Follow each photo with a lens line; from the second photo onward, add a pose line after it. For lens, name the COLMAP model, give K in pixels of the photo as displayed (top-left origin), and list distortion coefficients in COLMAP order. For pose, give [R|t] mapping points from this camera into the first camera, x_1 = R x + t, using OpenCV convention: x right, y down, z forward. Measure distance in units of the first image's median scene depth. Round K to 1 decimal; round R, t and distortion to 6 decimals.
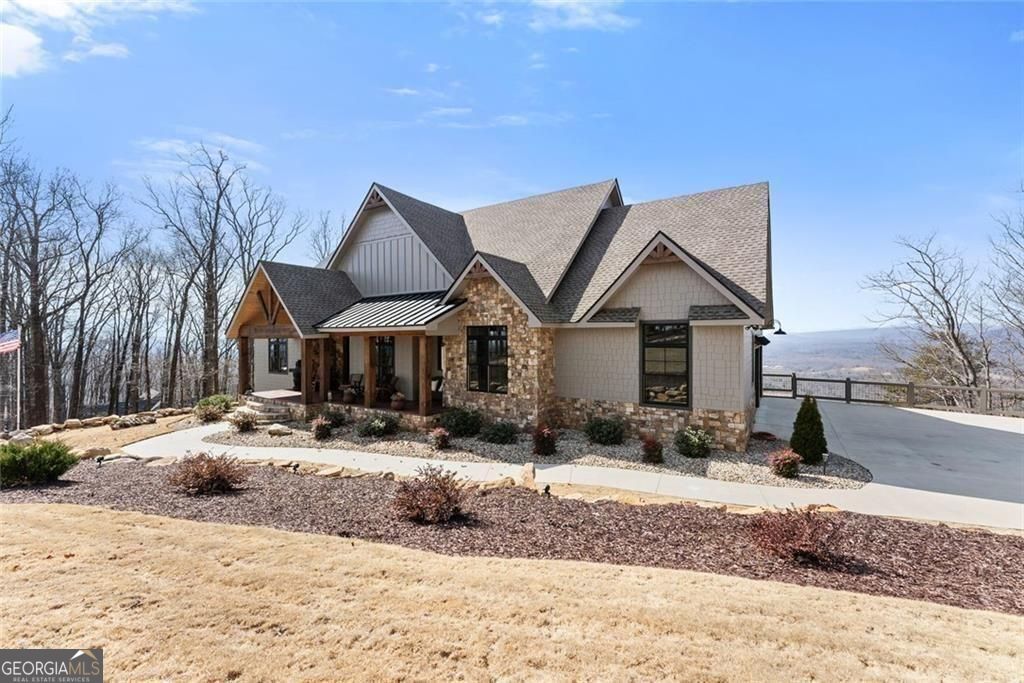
lens RADIAL K [[413.2, 0, 509.2], [0, 413.2, 336.5], [0, 0, 1]] dist [0.000331, 0.000331]
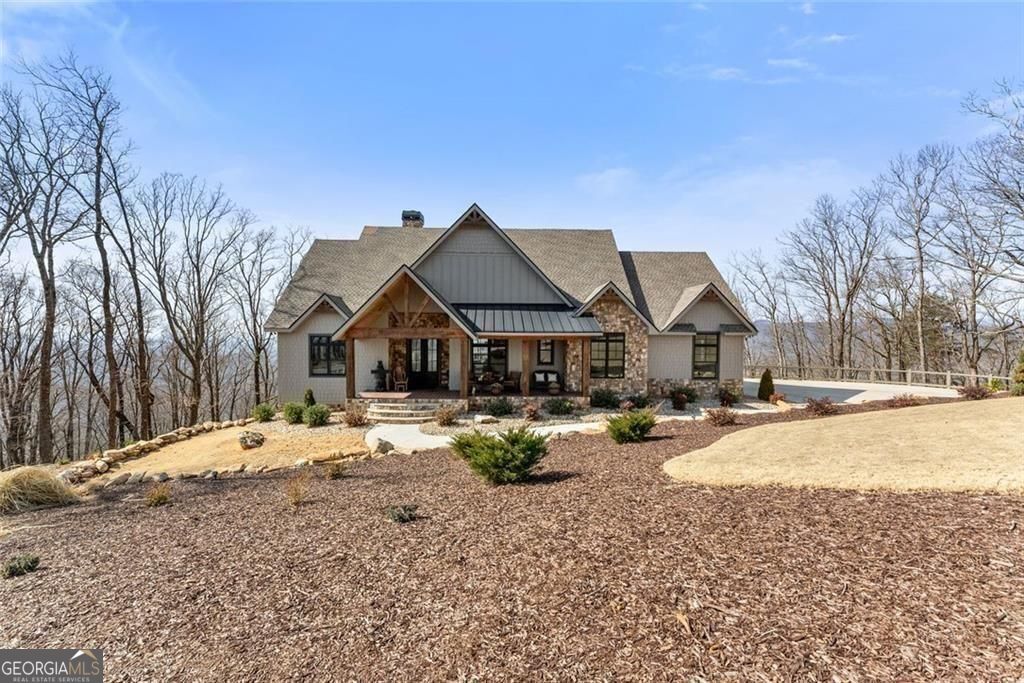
lens RADIAL K [[413.2, 0, 509.0], [0, 413.2, 342.2], [0, 0, 1]] dist [0.000331, 0.000331]
pose [[0.826437, -0.002014, 0.563026, -1.210483], [-0.010320, 0.999771, 0.018724, -0.016150], [-0.562935, -0.021284, 0.826227, -0.004278]]
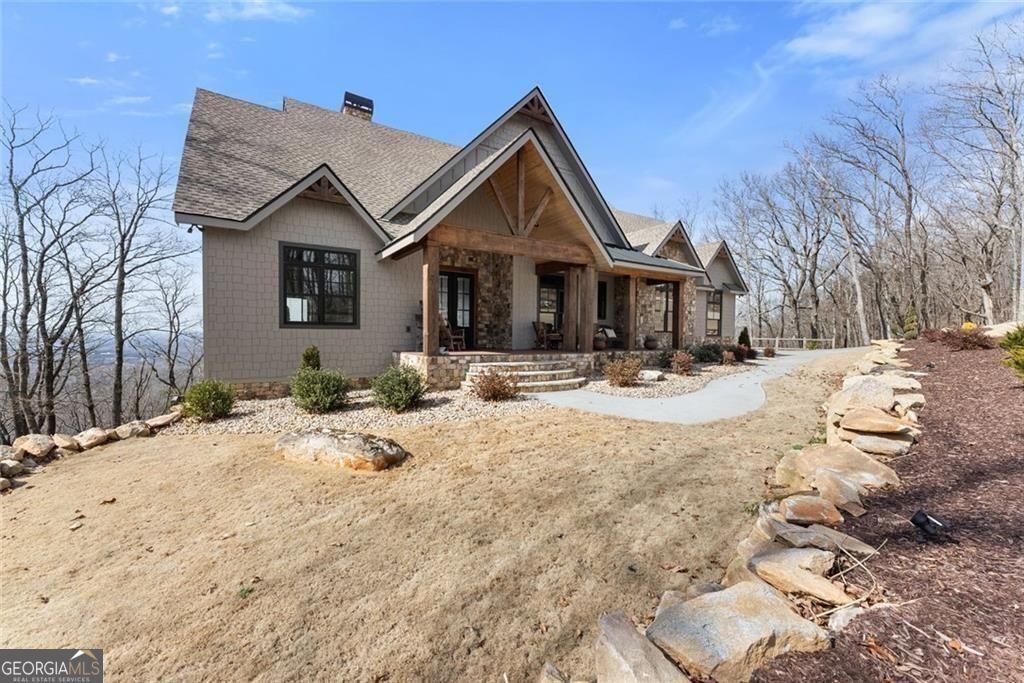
lens RADIAL K [[413.2, 0, 511.5], [0, 413.2, 339.5], [0, 0, 1]] dist [0.000331, 0.000331]
pose [[0.410998, -0.005017, 0.911622, -1.477652], [-0.013219, 0.999847, 0.011462, 0.155025], [-0.911540, -0.016762, 0.410869, 0.955574]]
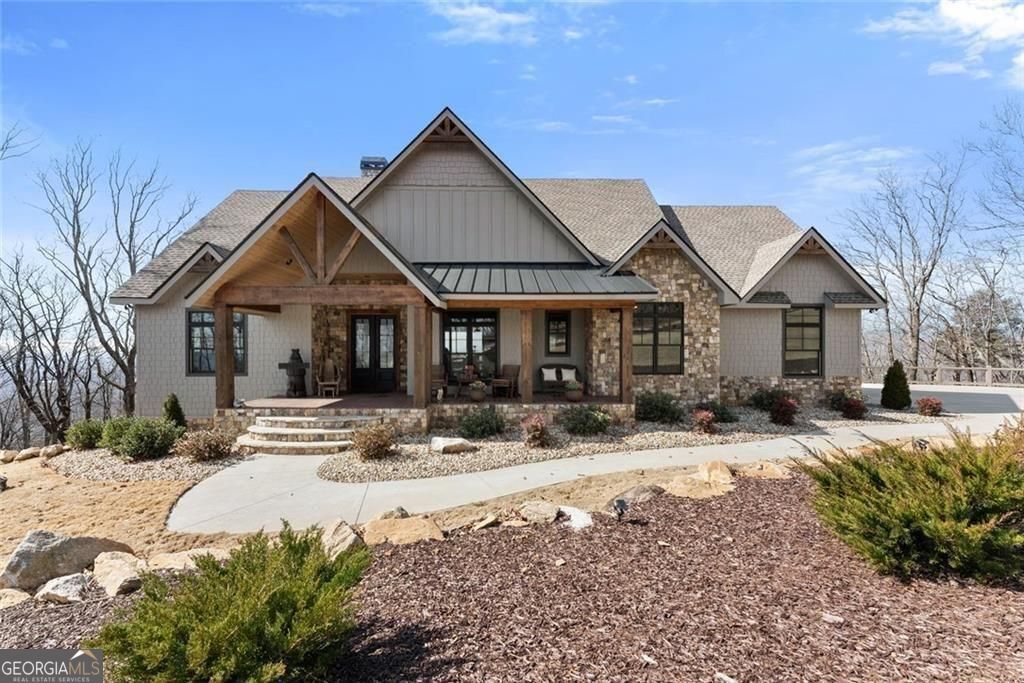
lens RADIAL K [[413.2, 0, 510.7], [0, 413.2, 344.0], [0, 0, 1]] dist [0.000331, 0.000331]
pose [[0.830330, 0.007458, 0.557222, -0.872452], [-0.003422, 0.999960, -0.008284, 0.078922], [-0.557262, 0.004972, 0.830322, 0.437195]]
